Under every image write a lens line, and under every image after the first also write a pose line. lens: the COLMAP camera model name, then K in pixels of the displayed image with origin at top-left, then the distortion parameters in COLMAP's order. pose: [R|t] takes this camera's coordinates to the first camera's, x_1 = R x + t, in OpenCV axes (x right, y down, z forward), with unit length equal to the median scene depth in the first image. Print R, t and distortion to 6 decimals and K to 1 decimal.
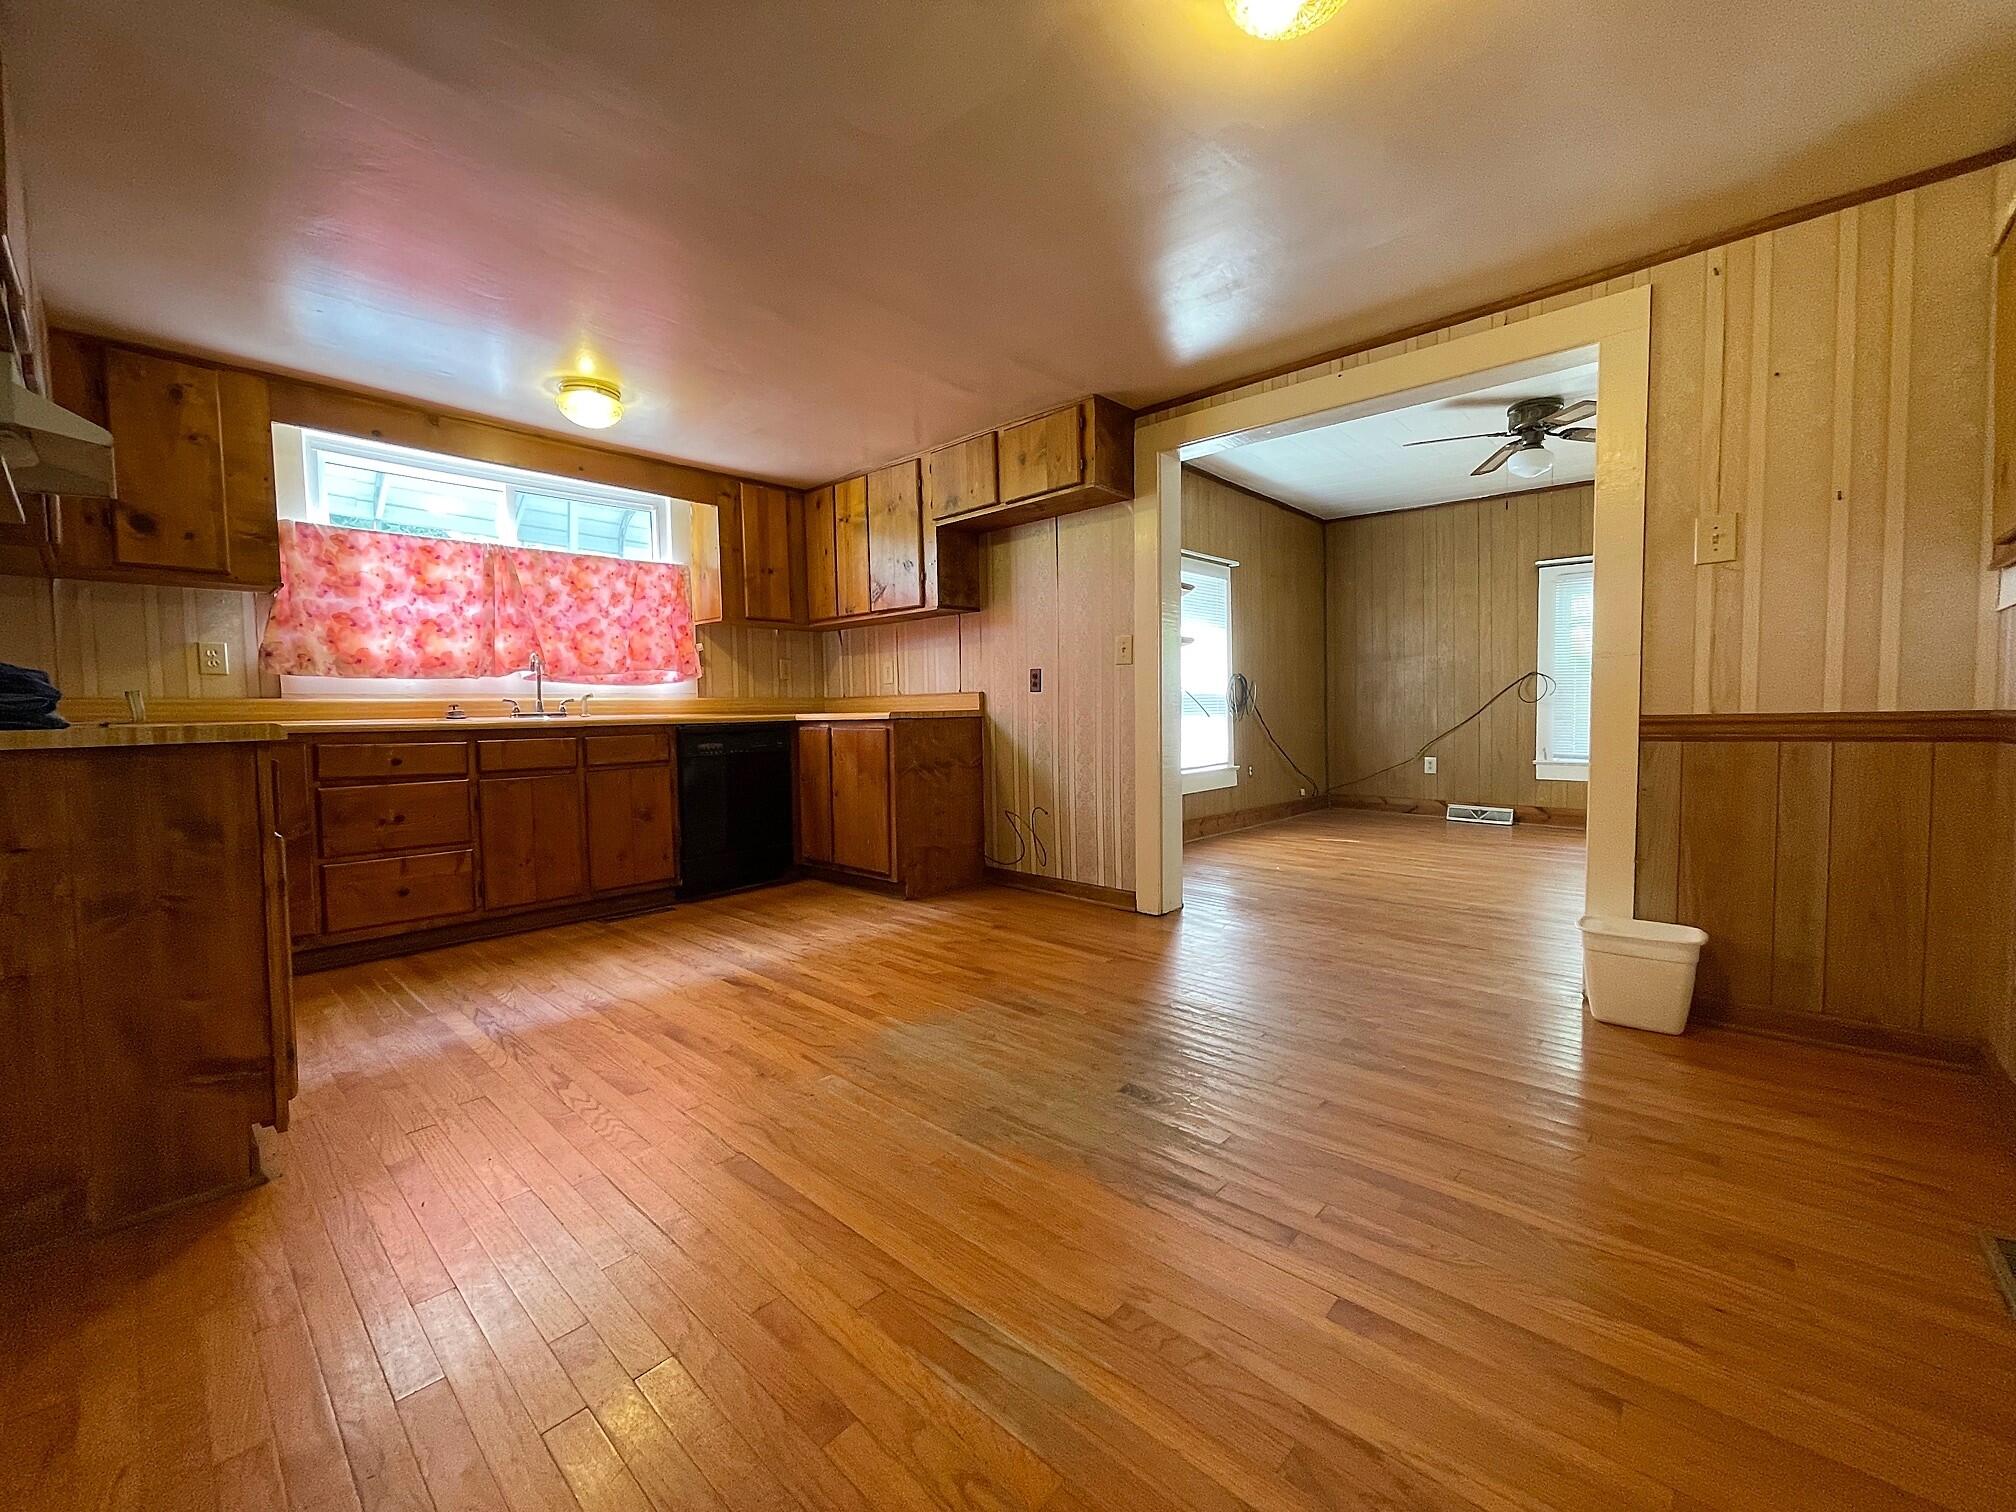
lens RADIAL K [[816.2, 0, 1008.0], [0, 816.2, 756.0], [0, 0, 1]] dist [-0.027233, -0.000030]
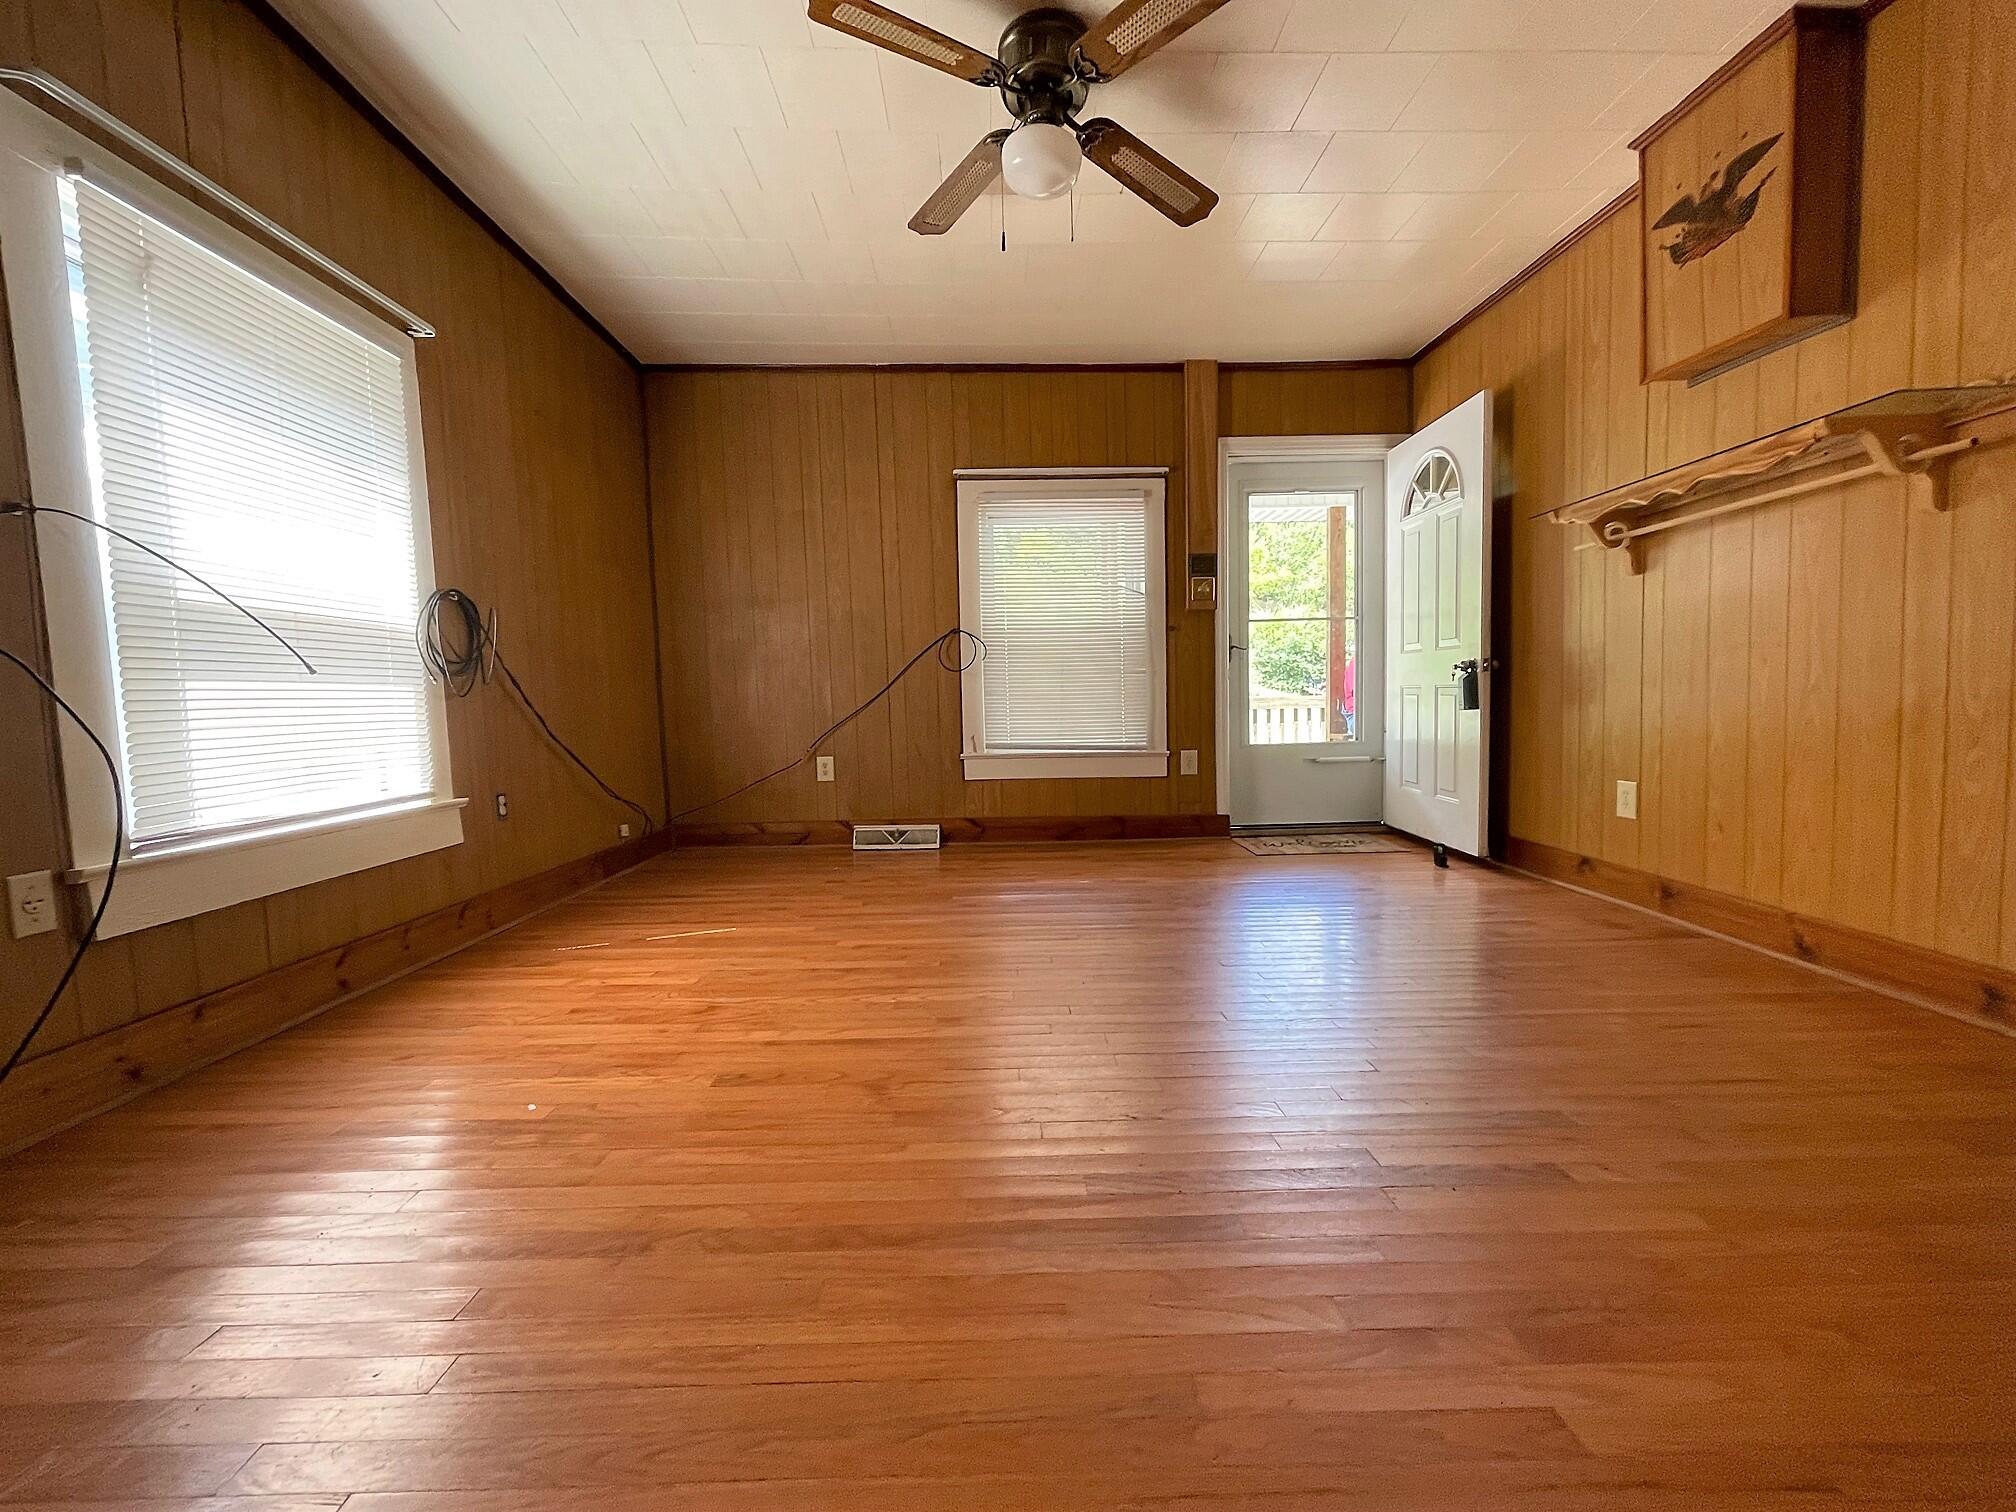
lens RADIAL K [[816.2, 0, 1008.0], [0, 816.2, 756.0], [0, 0, 1]] dist [-0.027233, -0.000030]
pose [[0.719978, -0.049170, 0.692253, 0.180134], [0.050204, 0.998564, 0.018713, -0.003996], [-0.692178, 0.021281, 0.721413, 0.442565]]
